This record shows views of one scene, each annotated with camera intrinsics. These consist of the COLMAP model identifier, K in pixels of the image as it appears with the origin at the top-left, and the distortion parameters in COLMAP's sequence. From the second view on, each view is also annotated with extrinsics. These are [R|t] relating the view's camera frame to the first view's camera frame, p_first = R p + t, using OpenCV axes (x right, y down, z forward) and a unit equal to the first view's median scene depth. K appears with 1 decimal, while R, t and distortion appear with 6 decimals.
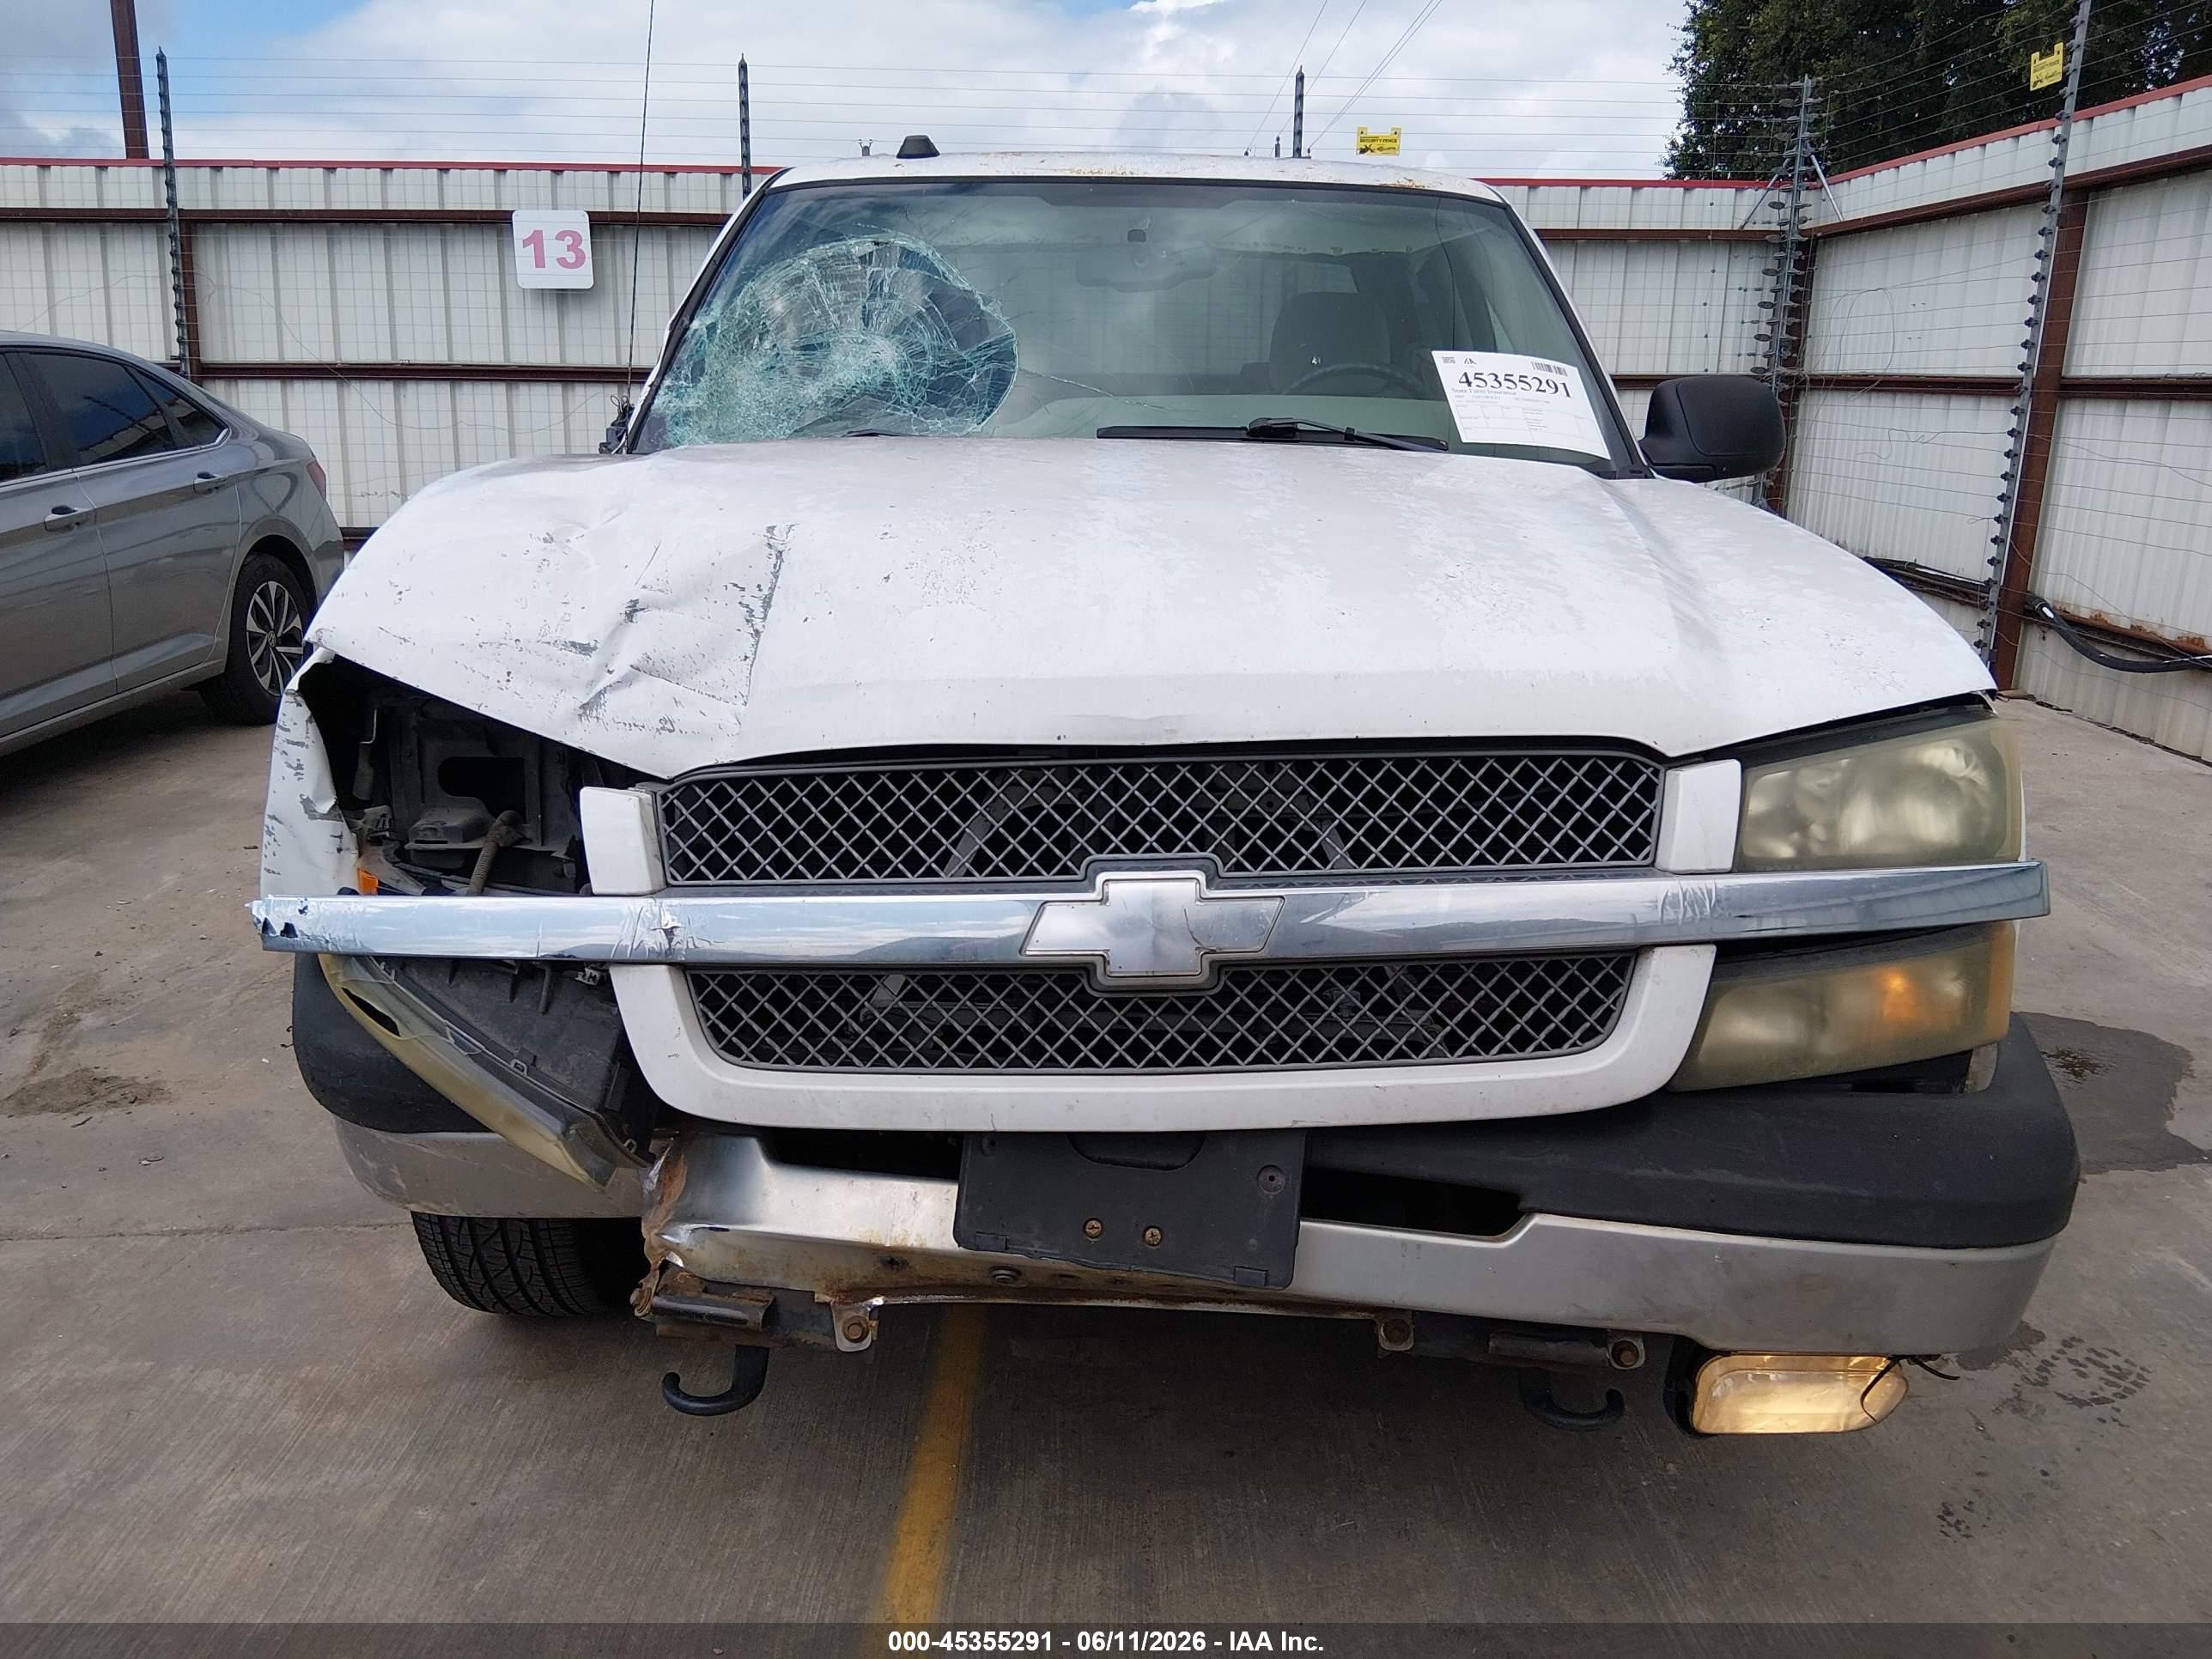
lens RADIAL K [[1684.5, 0, 1110.5], [0, 1684.5, 813.3], [0, 0, 1]] dist [0.082369, -0.133726]
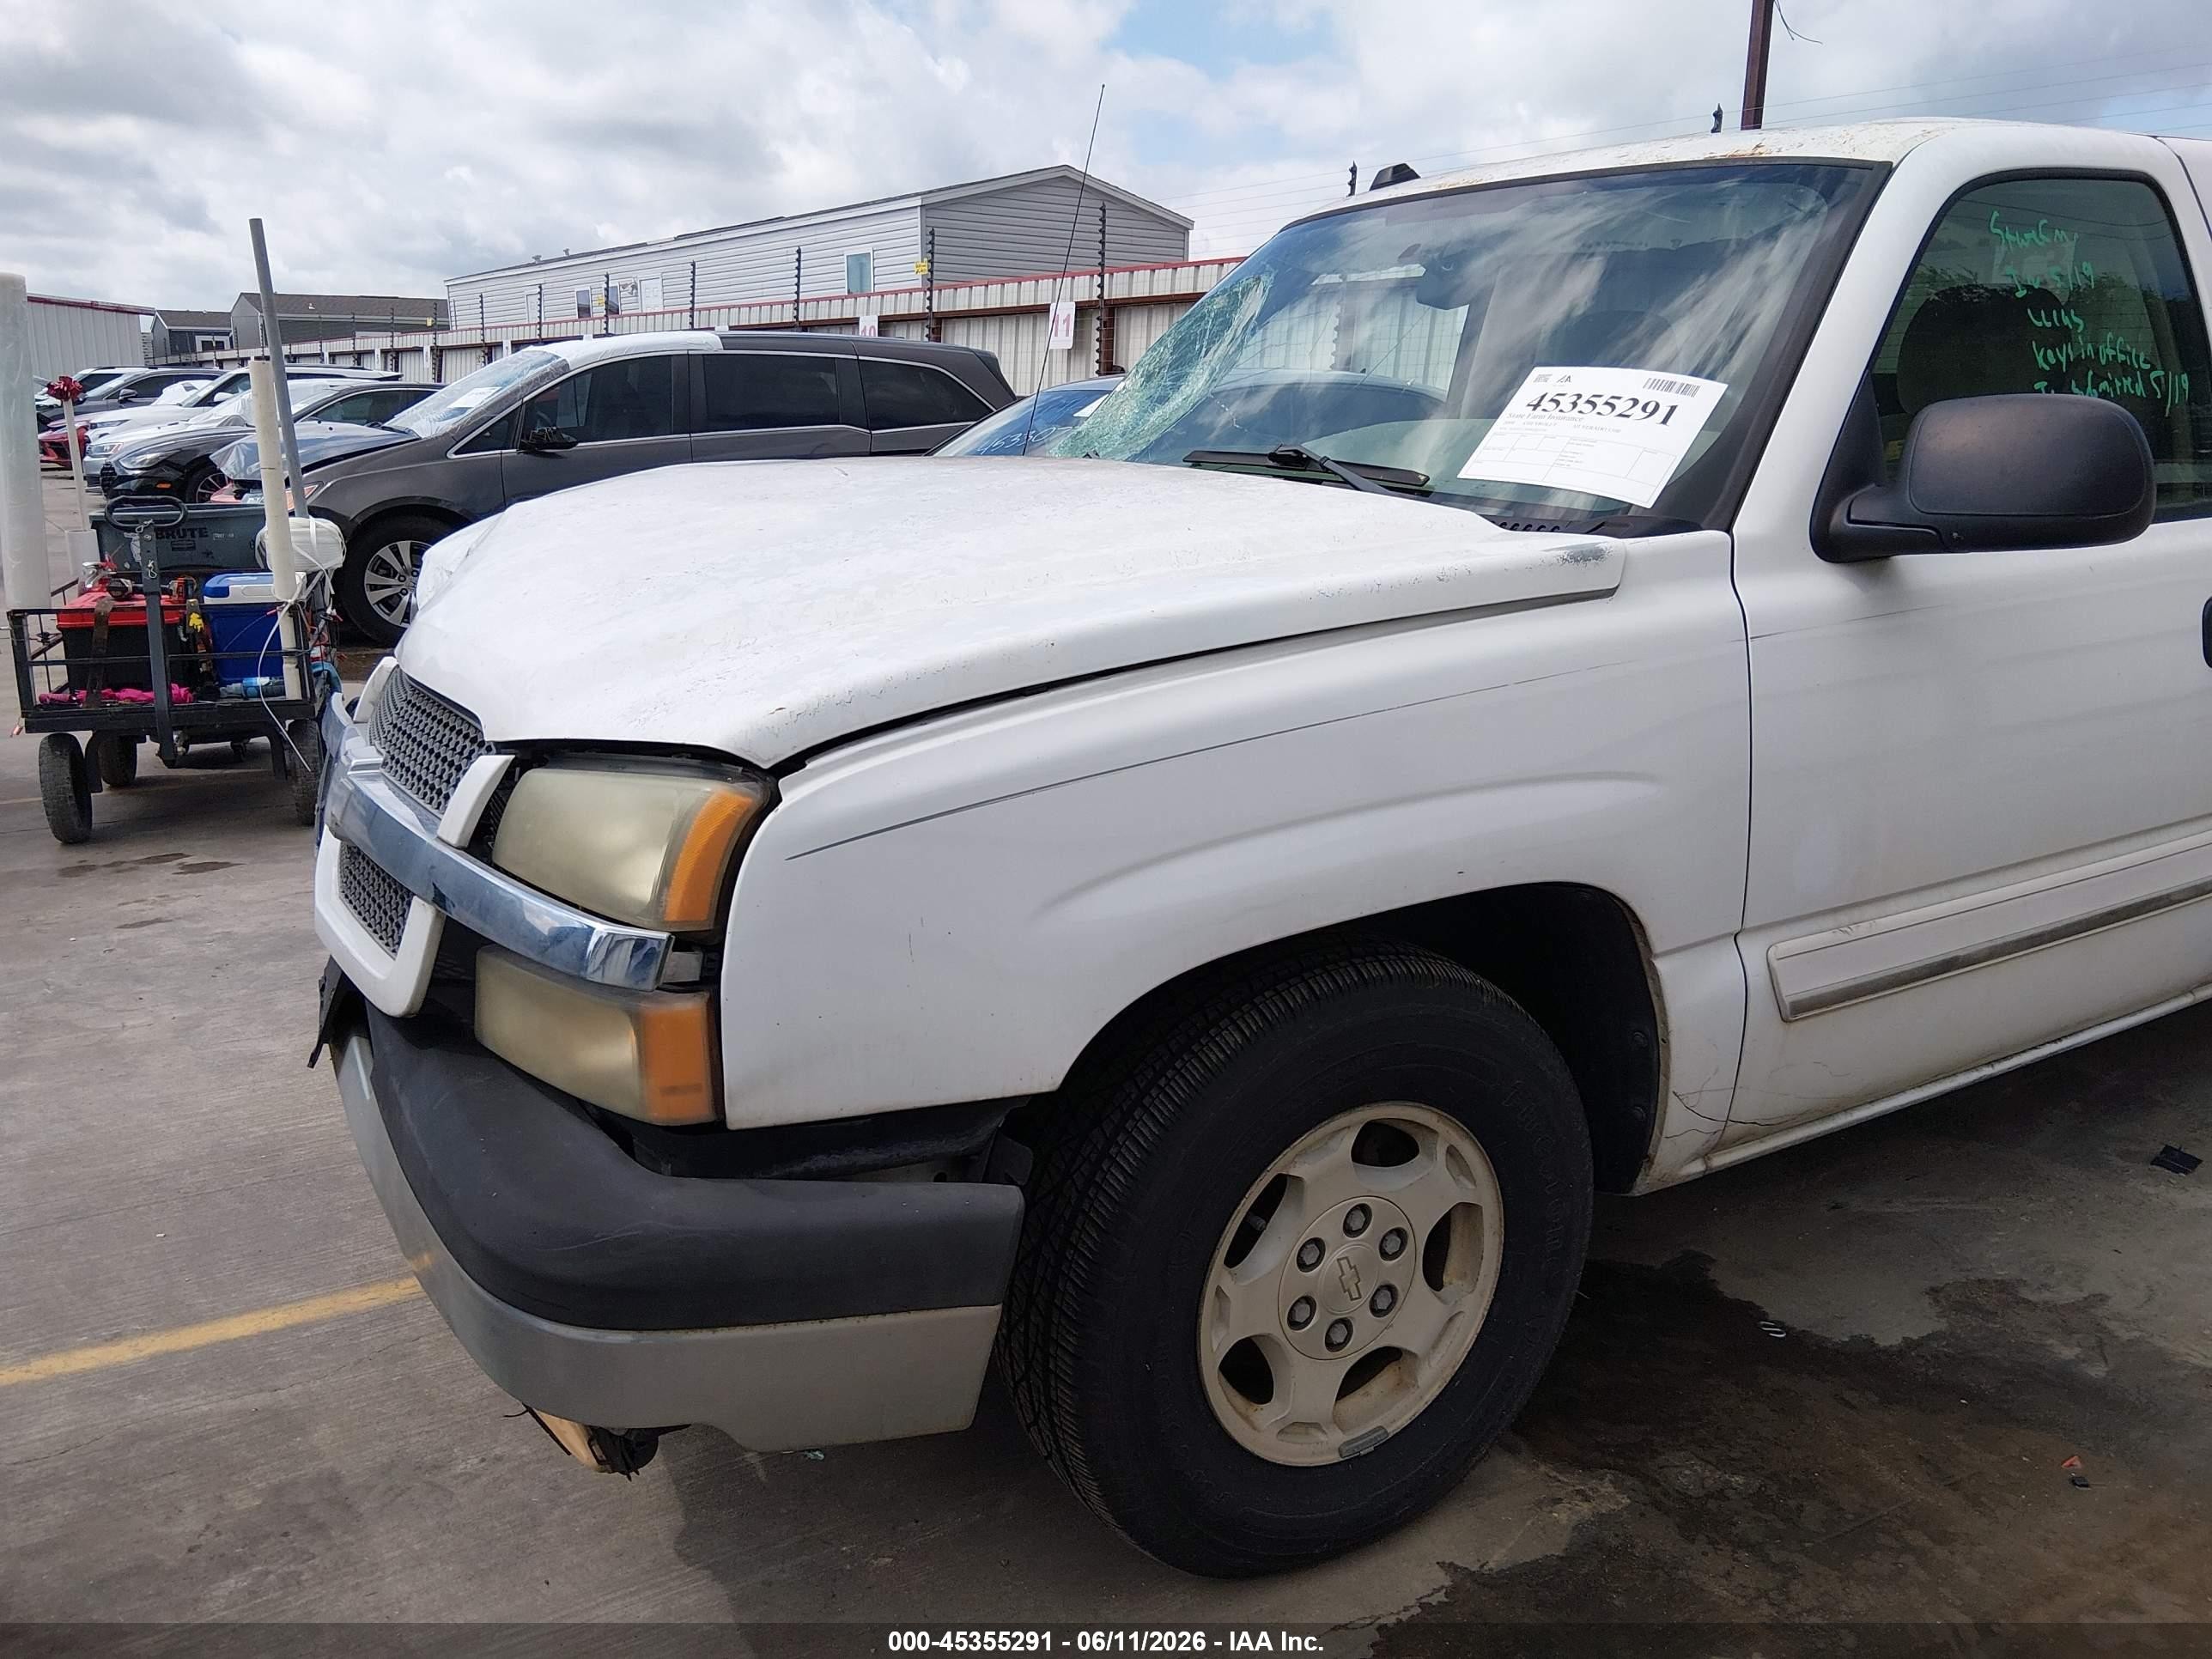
lens RADIAL K [[1684.5, 0, 1112.2], [0, 1684.5, 846.2], [0, 0, 1]] dist [0.082369, -0.133726]
pose [[0.511909, 0.211346, -0.832635, 1.216002], [-0.213000, 0.970223, 0.115316, -0.148301], [0.832214, 0.118320, 0.541683, 0.615963]]
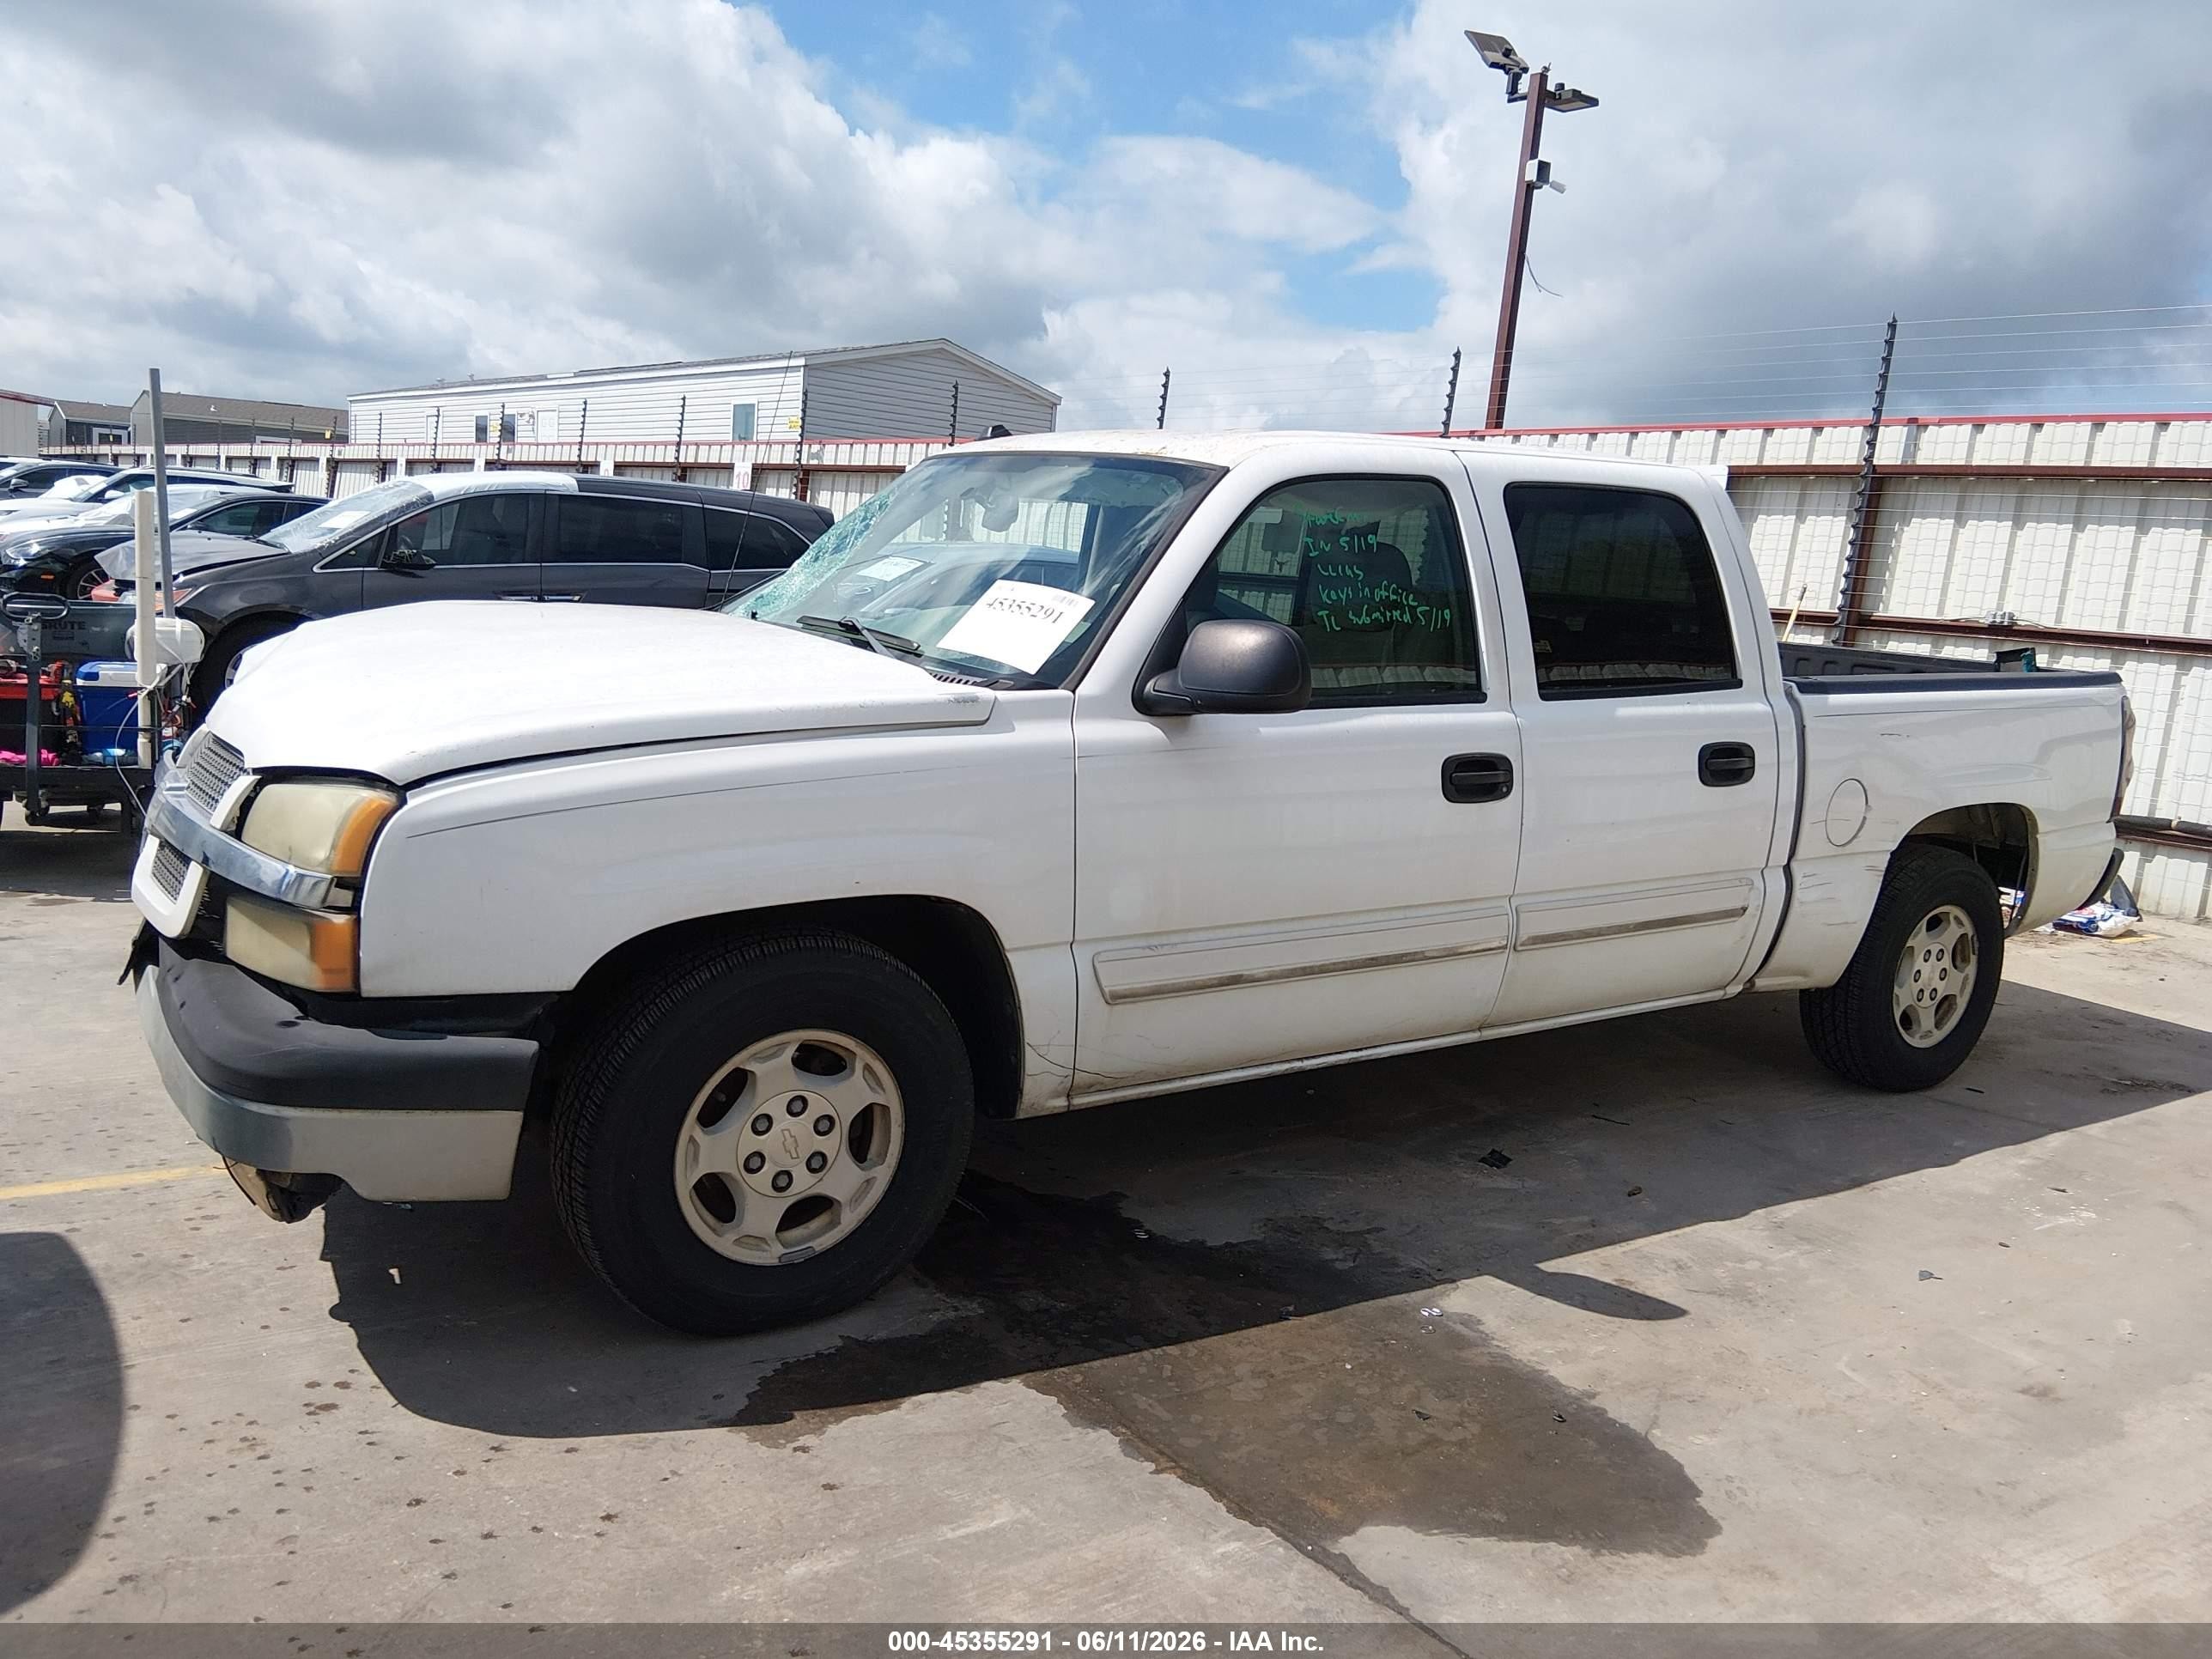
lens RADIAL K [[1684.5, 0, 1102.6], [0, 1684.5, 836.7], [0, 0, 1]] dist [0.082369, -0.133726]
pose [[0.553550, 0.164747, -0.816358, 1.917839], [-0.267637, 0.963433, 0.012951, -0.188295], [0.788640, 0.211318, 0.577401, 0.565855]]
